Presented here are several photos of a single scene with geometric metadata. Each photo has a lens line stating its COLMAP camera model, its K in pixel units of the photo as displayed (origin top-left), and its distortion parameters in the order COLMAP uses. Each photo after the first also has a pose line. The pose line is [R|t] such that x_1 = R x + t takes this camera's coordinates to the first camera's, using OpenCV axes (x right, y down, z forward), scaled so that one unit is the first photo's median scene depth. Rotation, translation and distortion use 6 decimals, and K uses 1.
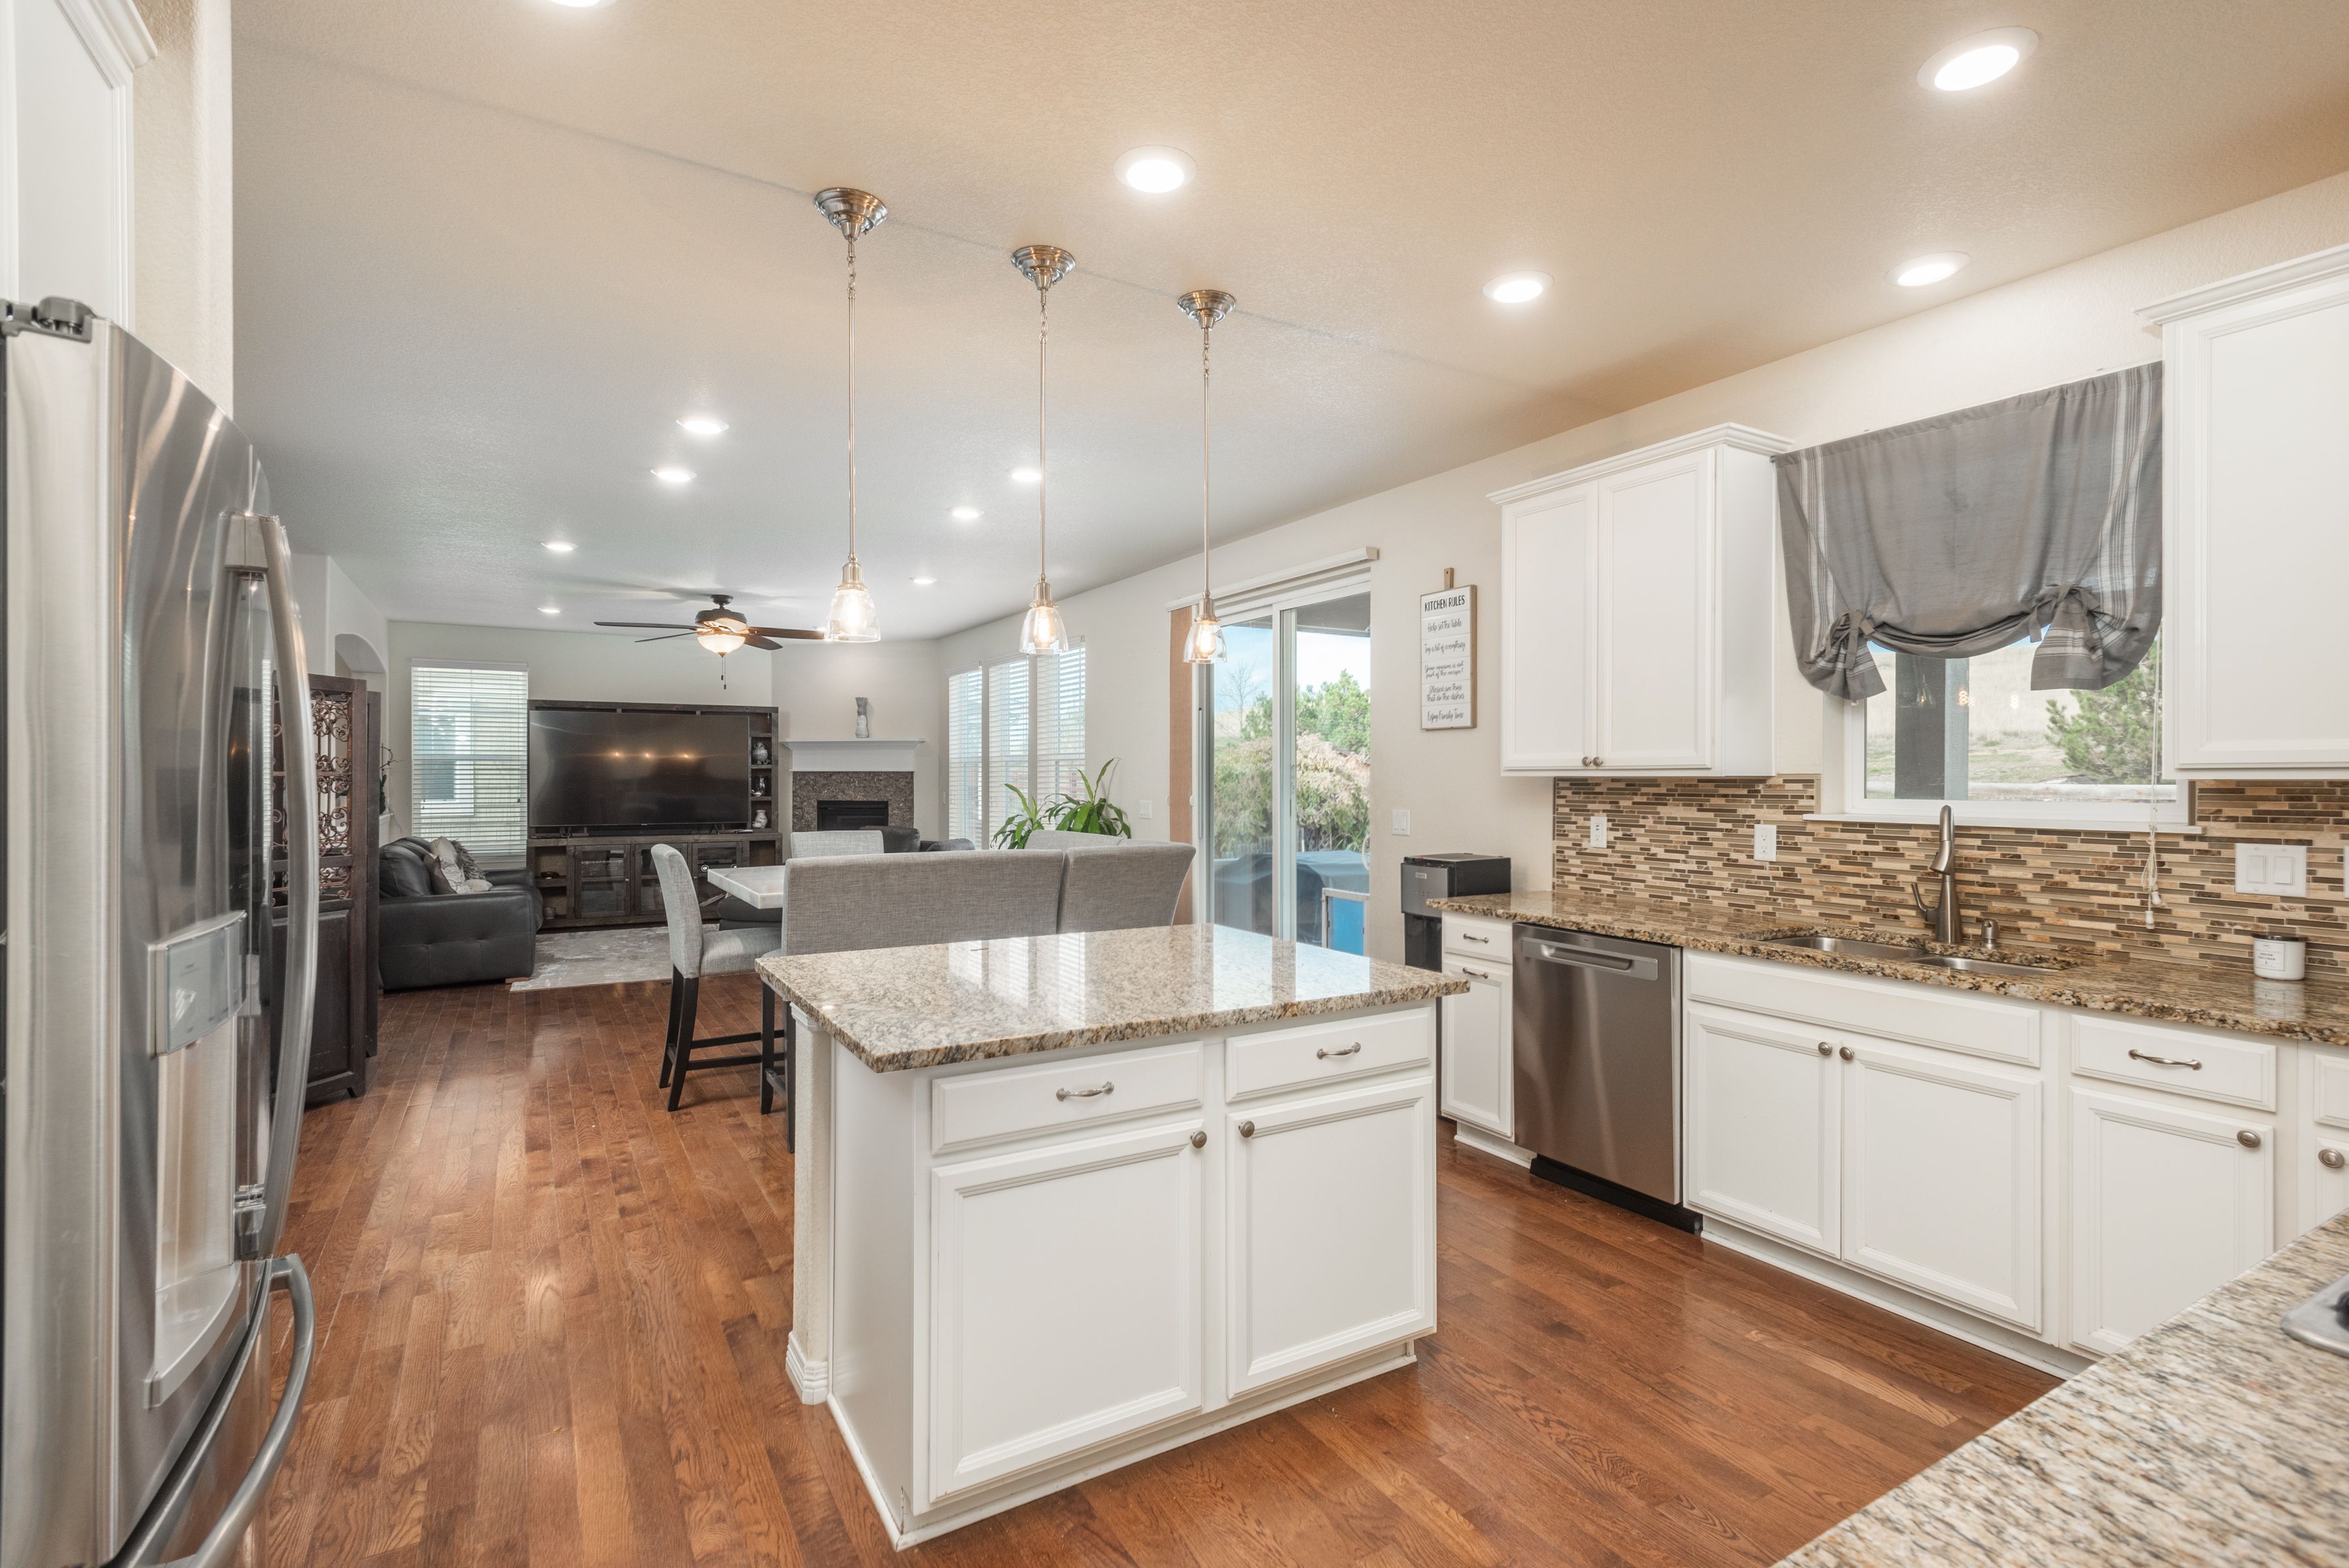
lens RADIAL K [[1103.6, 0, 1178.8], [0, 1103.6, 788.4], [0, 0, 1]] dist [0.017089, -0.005118]
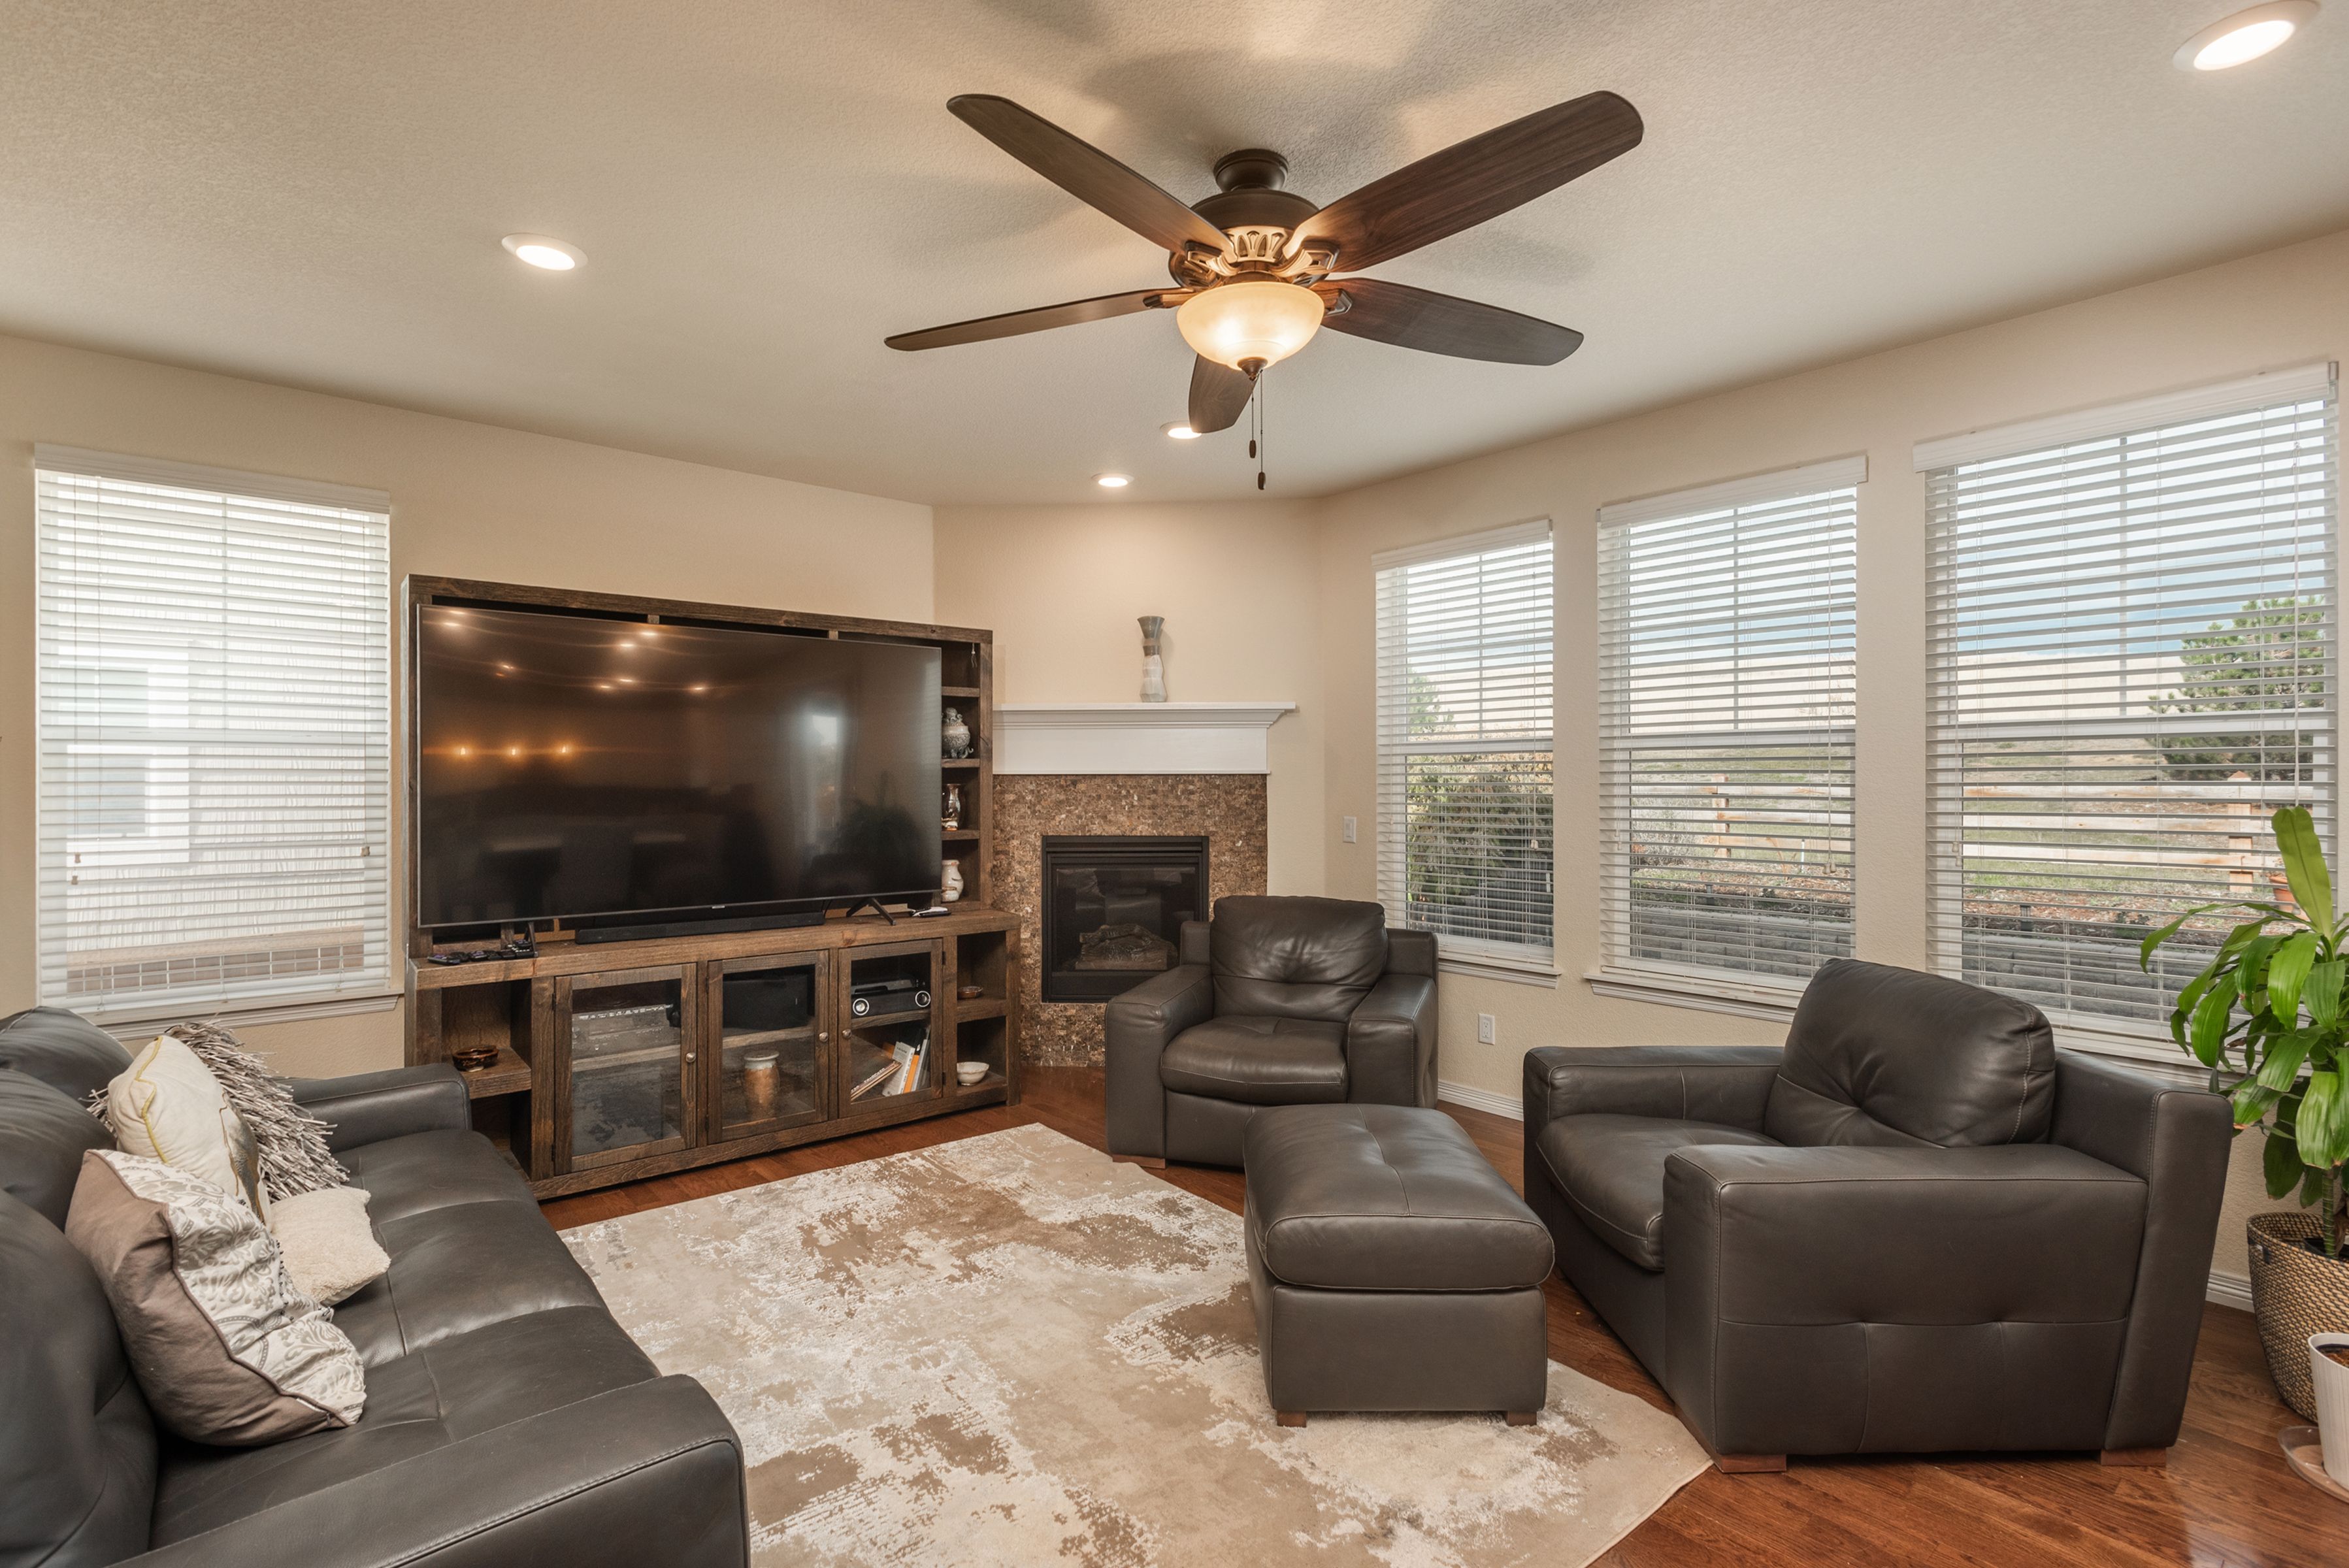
lens RADIAL K [[1103.6, 0, 1175.8], [0, 1103.6, 791.6], [0, 0, 1]] dist [0.017089, -0.005118]
pose [[0.983709, -0.005312, 0.179689, -0.381891], [0.005847, 0.999980, -0.002446, -0.006777], [-0.179672, 0.003456, 0.983720, 0.563718]]
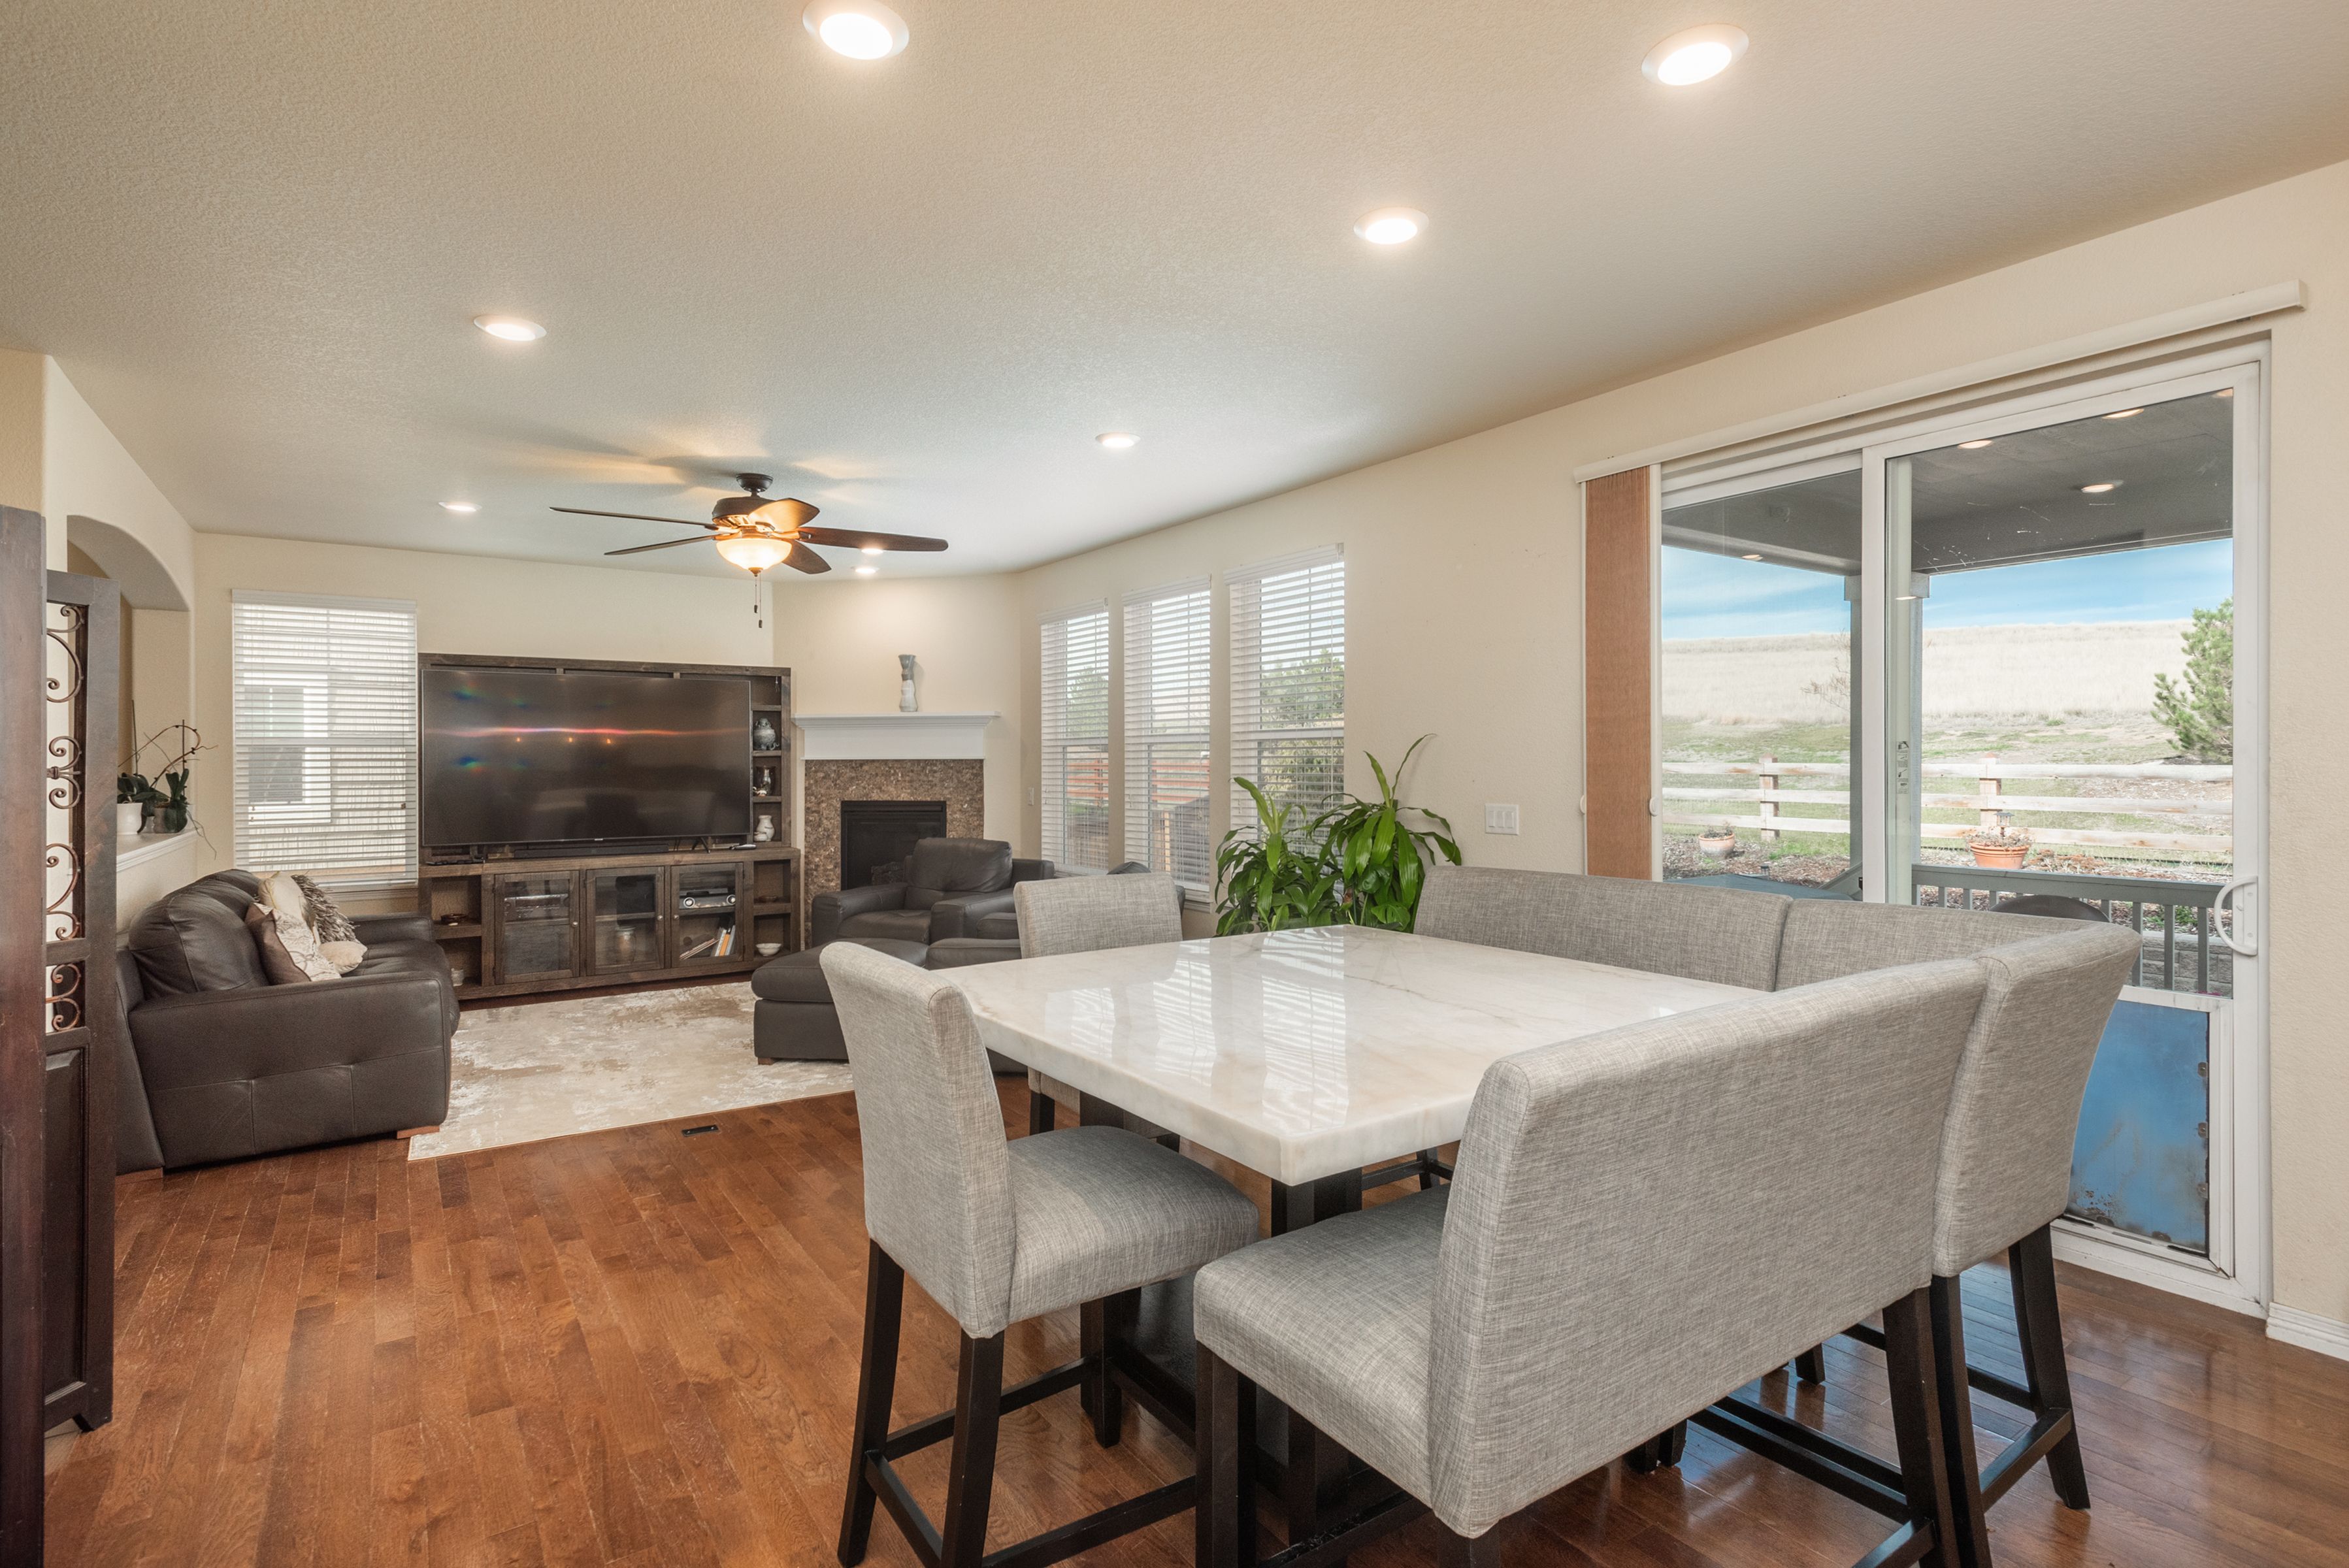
lens RADIAL K [[1103.6, 0, 1156.3], [0, 1103.6, 772.4], [0, 0, 1]] dist [0.017089, -0.005118]
pose [[0.997046, -0.006233, 0.076549, -0.192236], [0.006369, 0.999979, -0.001528, -0.004993], [-0.076538, 0.002011, 0.997065, 0.296172]]
